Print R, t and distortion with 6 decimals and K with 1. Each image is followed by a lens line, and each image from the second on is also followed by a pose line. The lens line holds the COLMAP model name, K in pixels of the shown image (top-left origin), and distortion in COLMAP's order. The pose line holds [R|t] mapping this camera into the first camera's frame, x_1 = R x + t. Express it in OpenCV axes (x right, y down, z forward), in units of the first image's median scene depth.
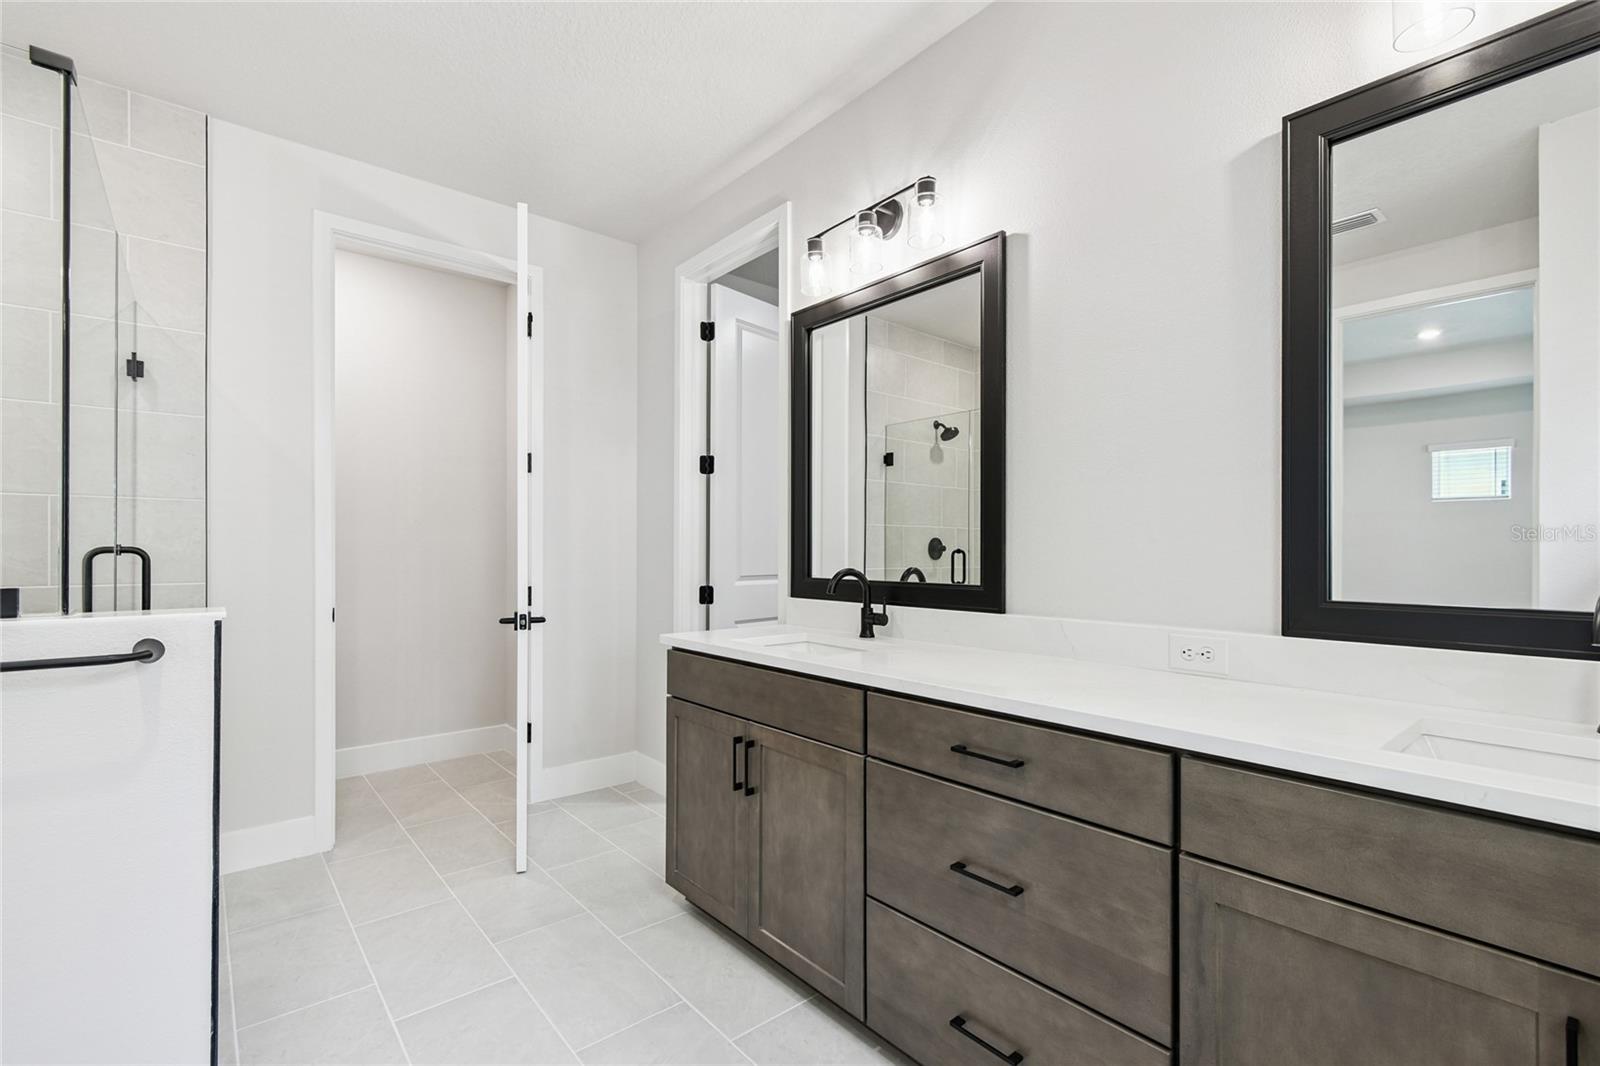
lens RADIAL K [[712.5, 0, 802.7], [0, 712.5, 547.7], [0, 0, 1]] dist [-0.000606, 0.000465]
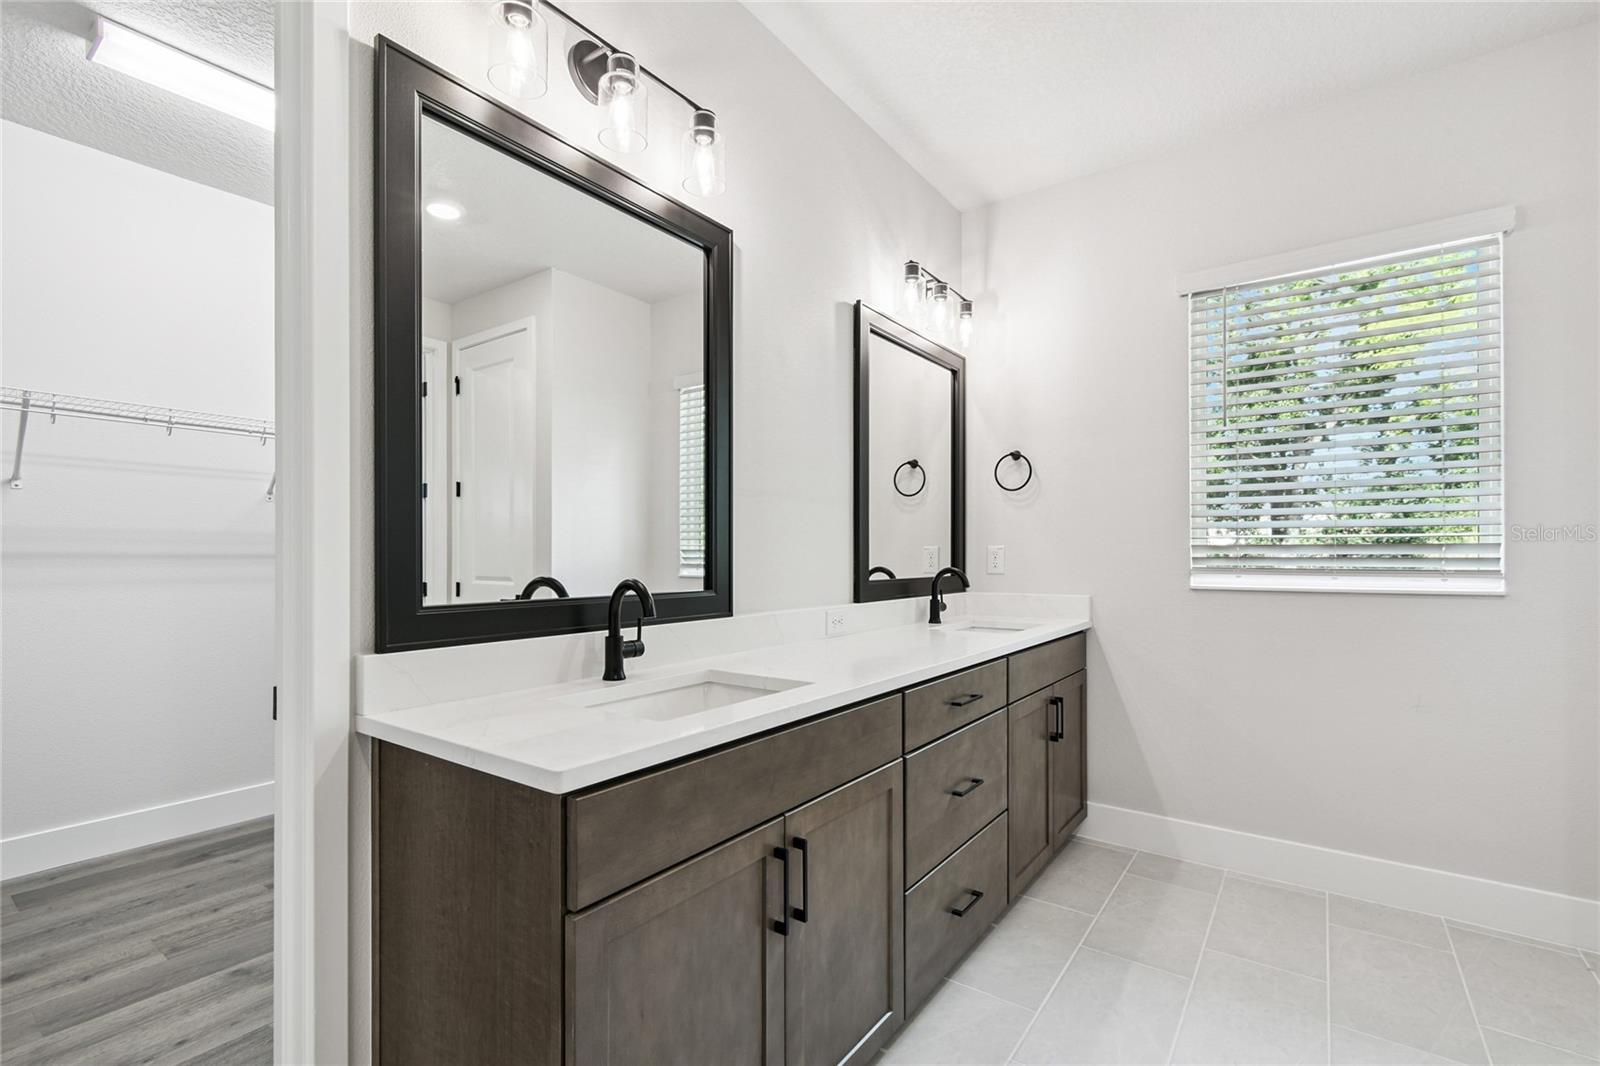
lens RADIAL K [[712.5, 0, 784.1], [0, 712.5, 561.3], [0, 0, 1]] dist [-0.000606, 0.000465]
pose [[-0.222874, -0.006340, 0.974827, -0.793519], [-0.001368, 0.999980, 0.006191, 0.010662], [-0.974846, 0.000046, -0.222878, 1.294309]]
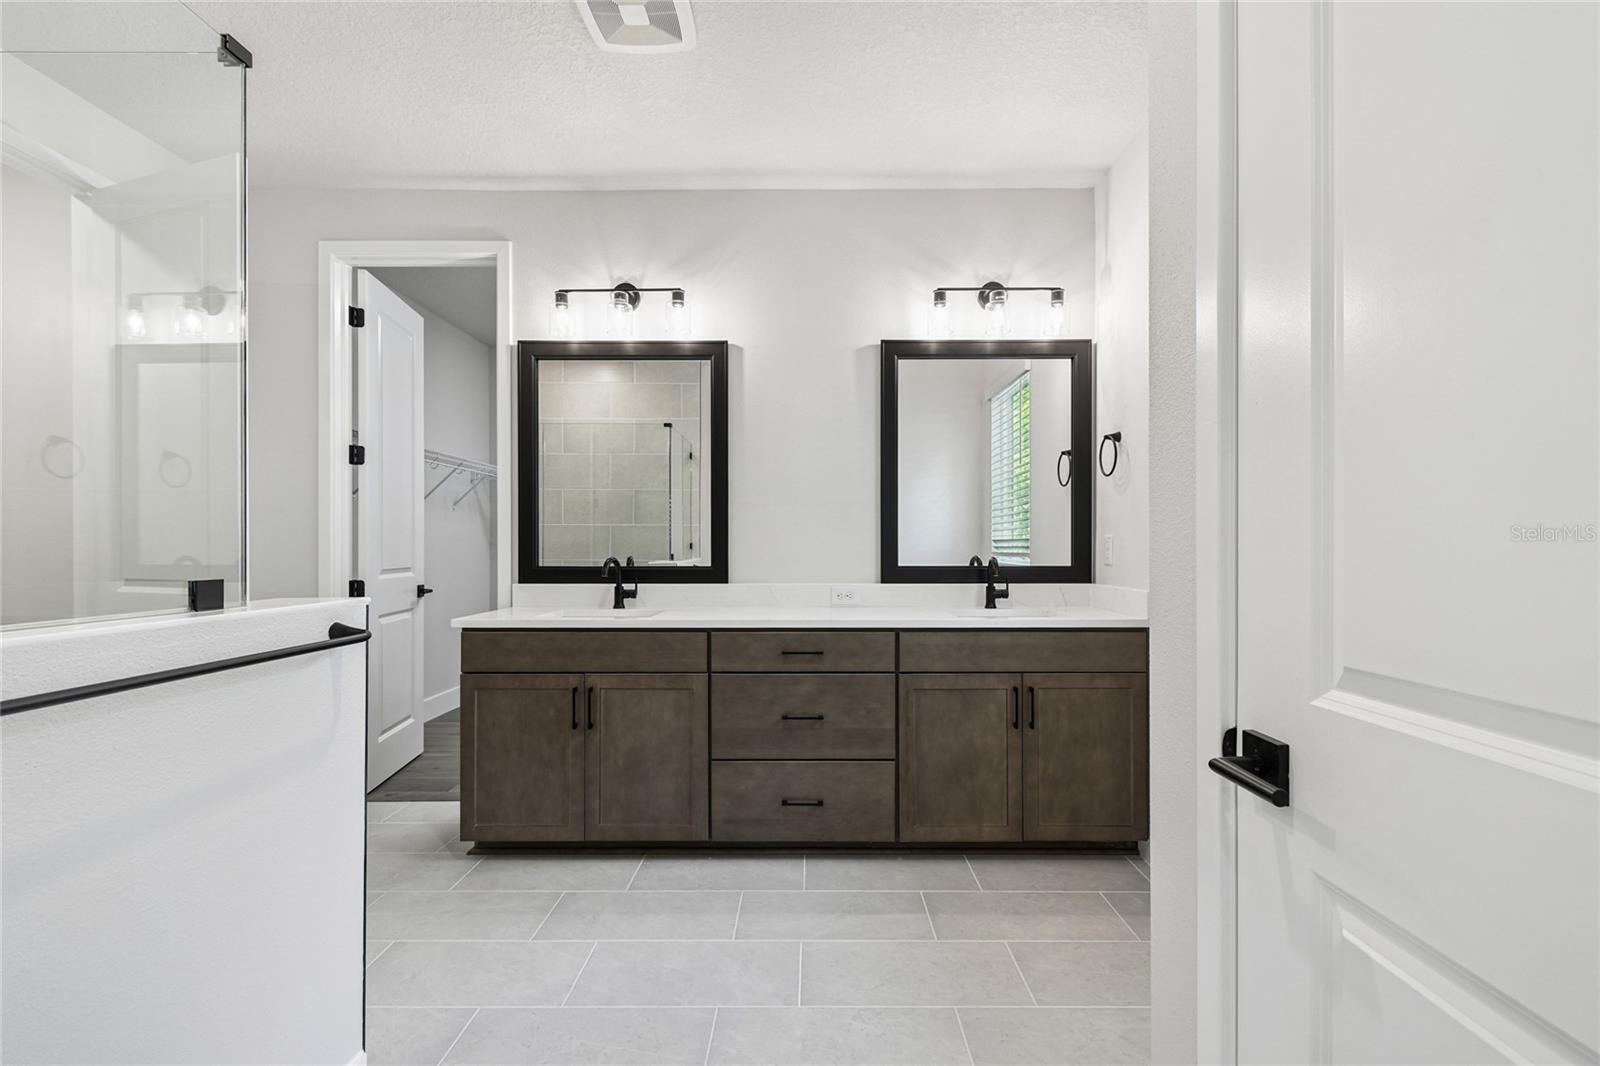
lens RADIAL K [[712.5, 0, 795.2], [0, 712.5, 545.7], [0, 0, 1]] dist [-0.000606, 0.000465]
pose [[0.653211, -0.000822, 0.757176, -0.919836], [-0.002557, 0.999991, 0.003292, 0.003175], [-0.757172, -0.004087, 0.653203, -0.165610]]
